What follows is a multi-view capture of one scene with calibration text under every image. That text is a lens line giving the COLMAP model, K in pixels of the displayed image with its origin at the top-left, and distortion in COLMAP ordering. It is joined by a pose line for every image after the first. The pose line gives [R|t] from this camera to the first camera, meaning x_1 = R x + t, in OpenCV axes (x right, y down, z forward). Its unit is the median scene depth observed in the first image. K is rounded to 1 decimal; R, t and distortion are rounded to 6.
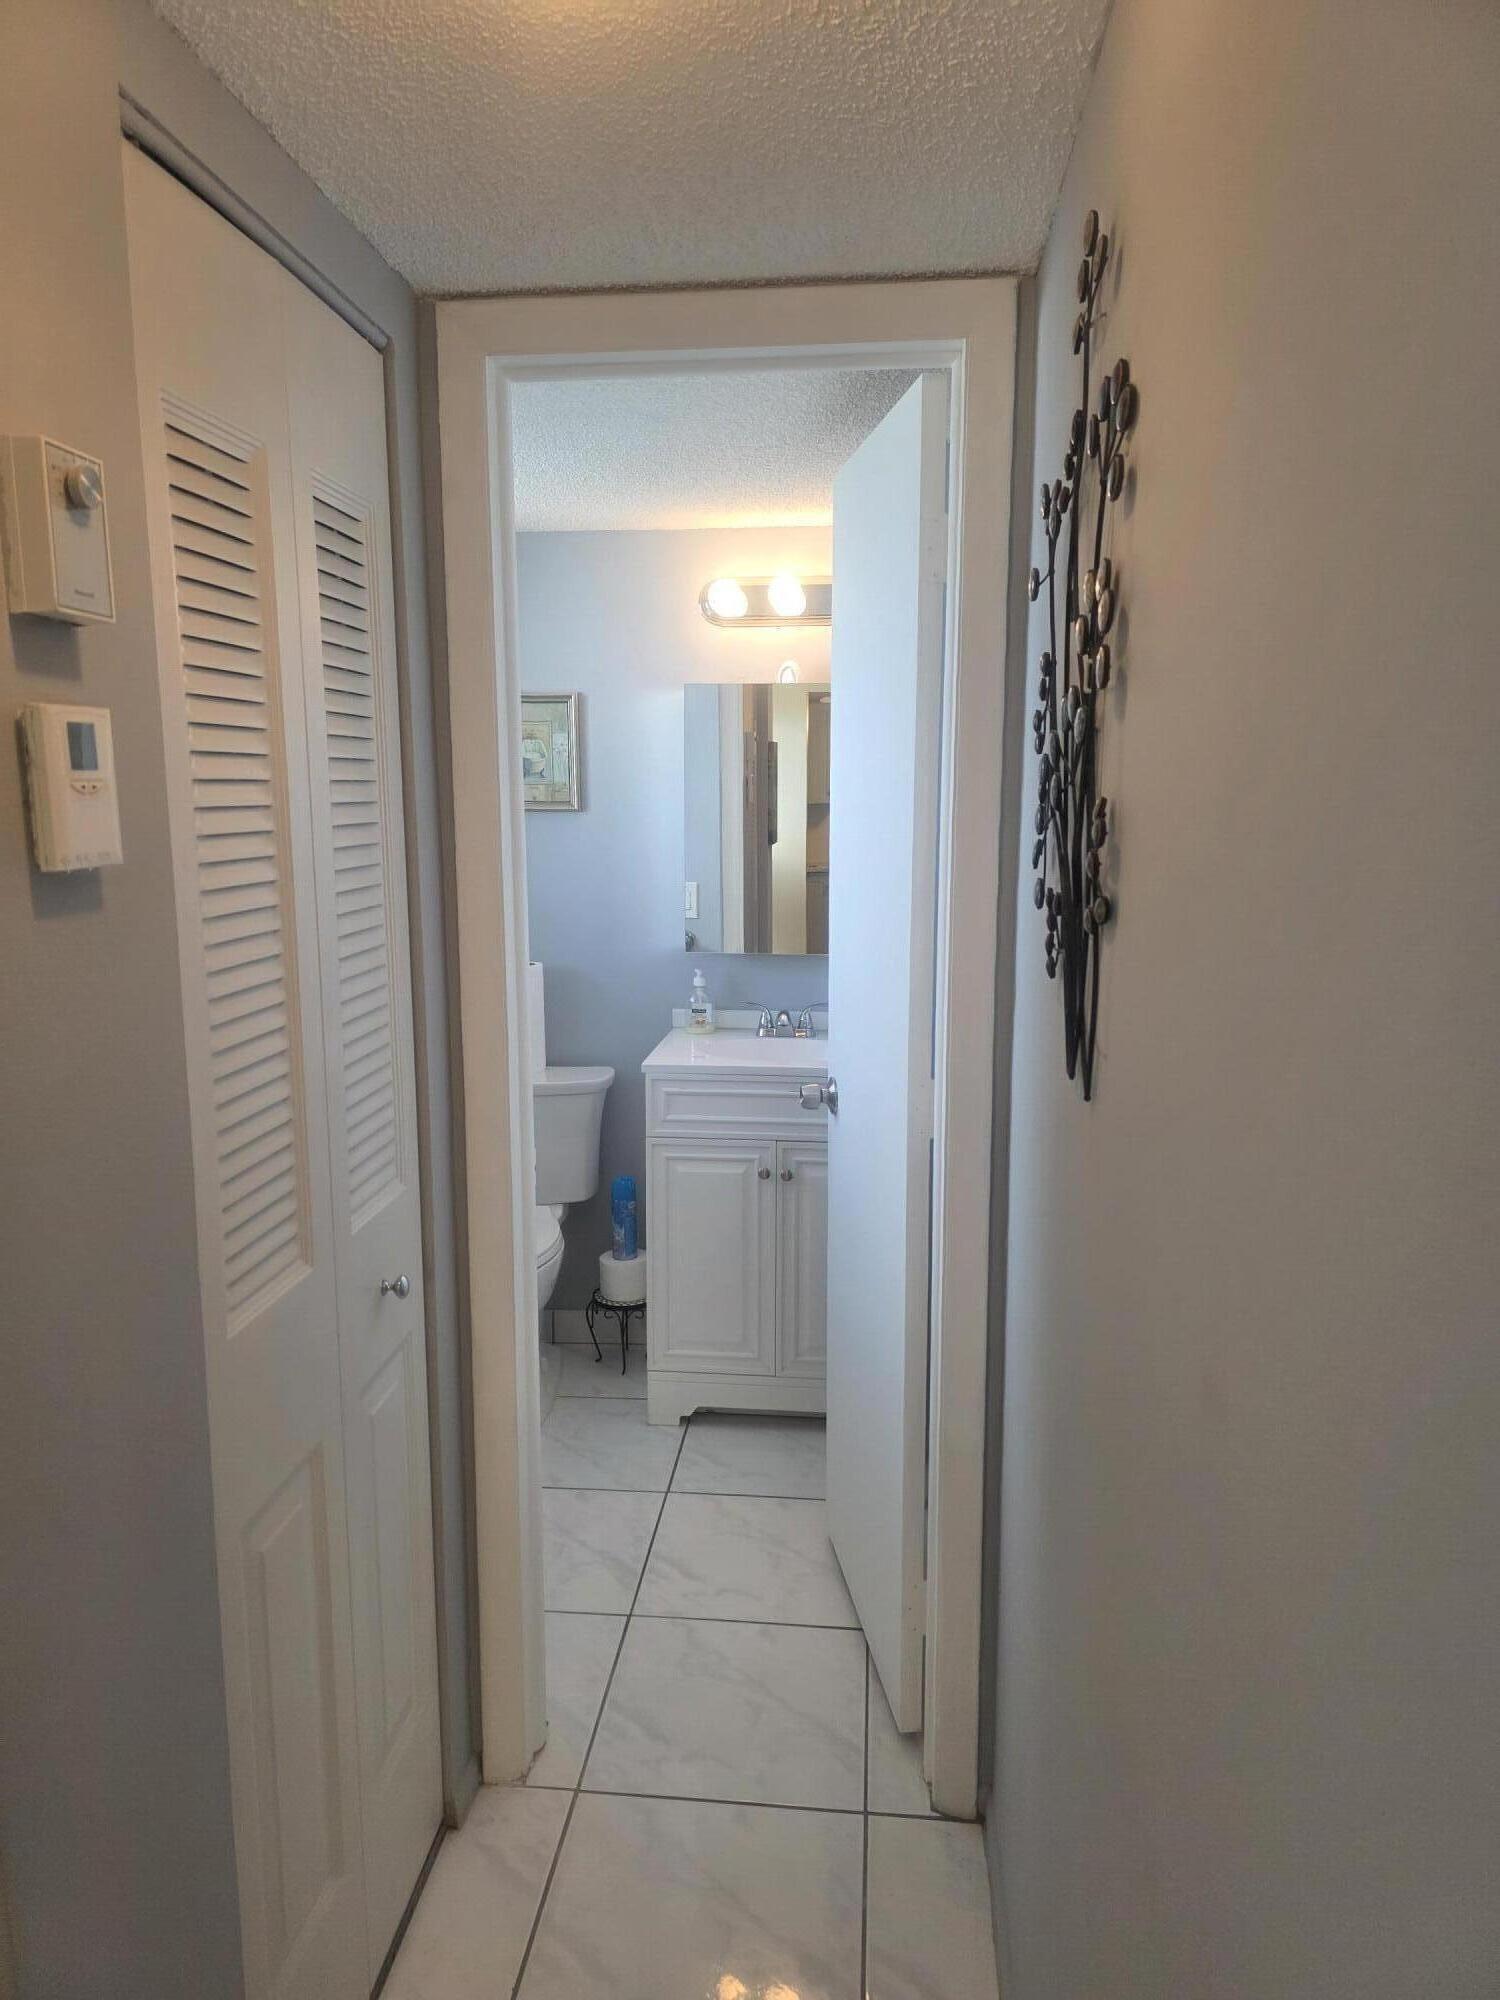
lens RADIAL K [[1338.3, 0, 768.2], [0, 1338.3, 1008.6], [0, 0, 1]] dist [0.063822, -0.056732]
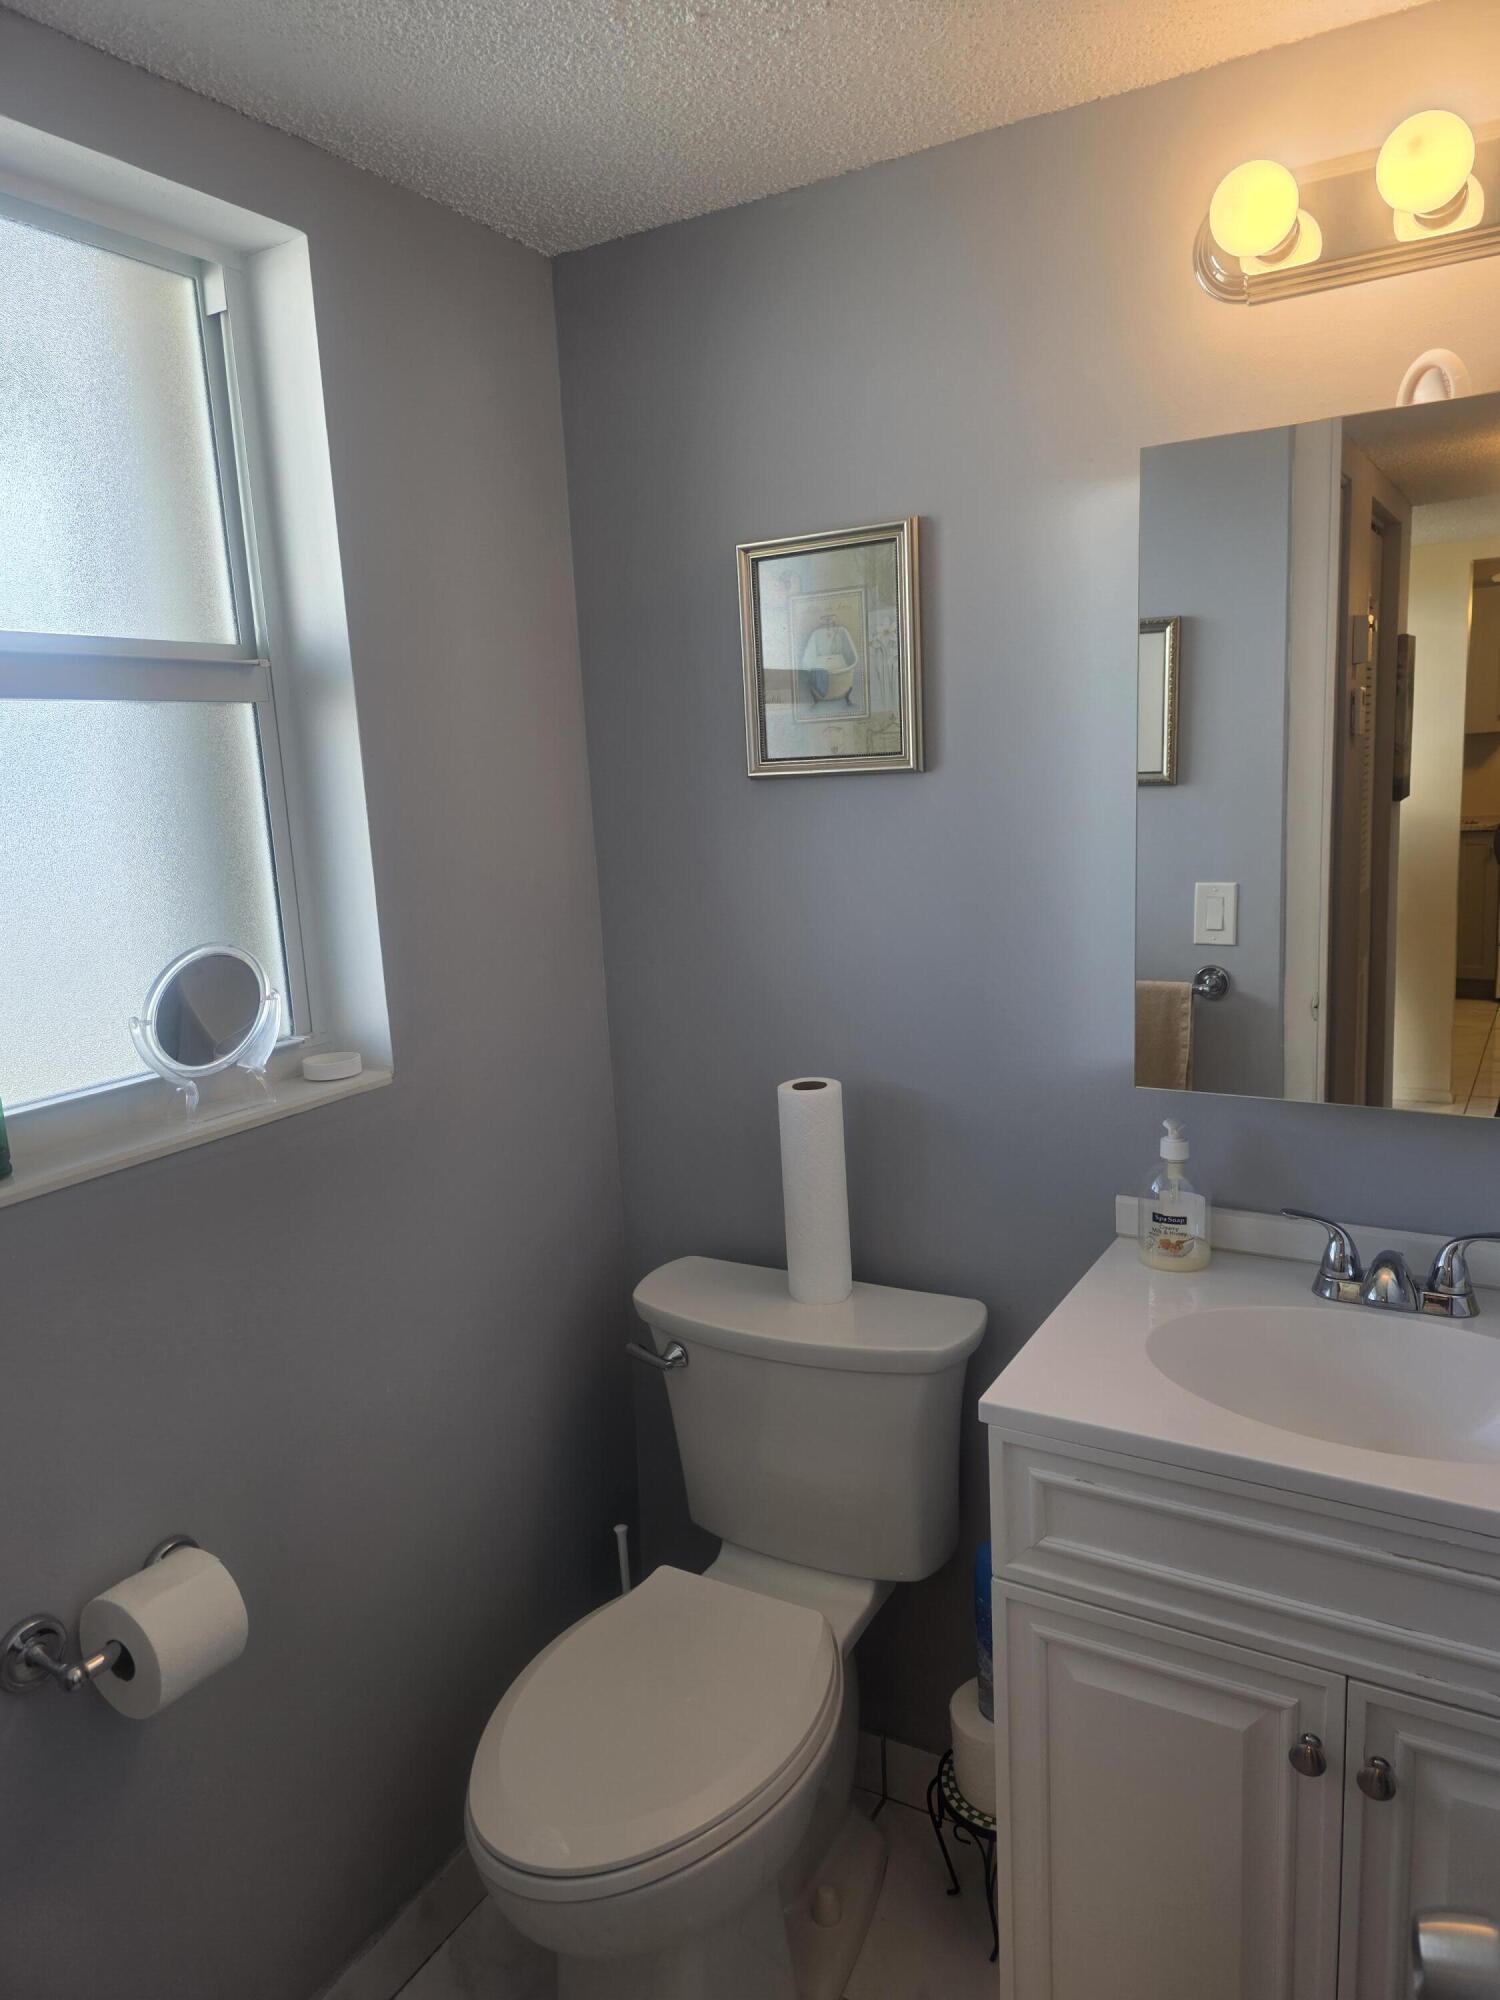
lens RADIAL K [[1335.3, 0, 750.0], [0, 1335.3, 1000.0], [0, 0, 1]] dist [0.065032, -0.058175]
pose [[0.899850, 0.027330, -0.435343, 0.014020], [-0.015835, 0.999424, 0.030011, -0.079802], [0.435912, -0.020112, 0.899765, 0.546896]]
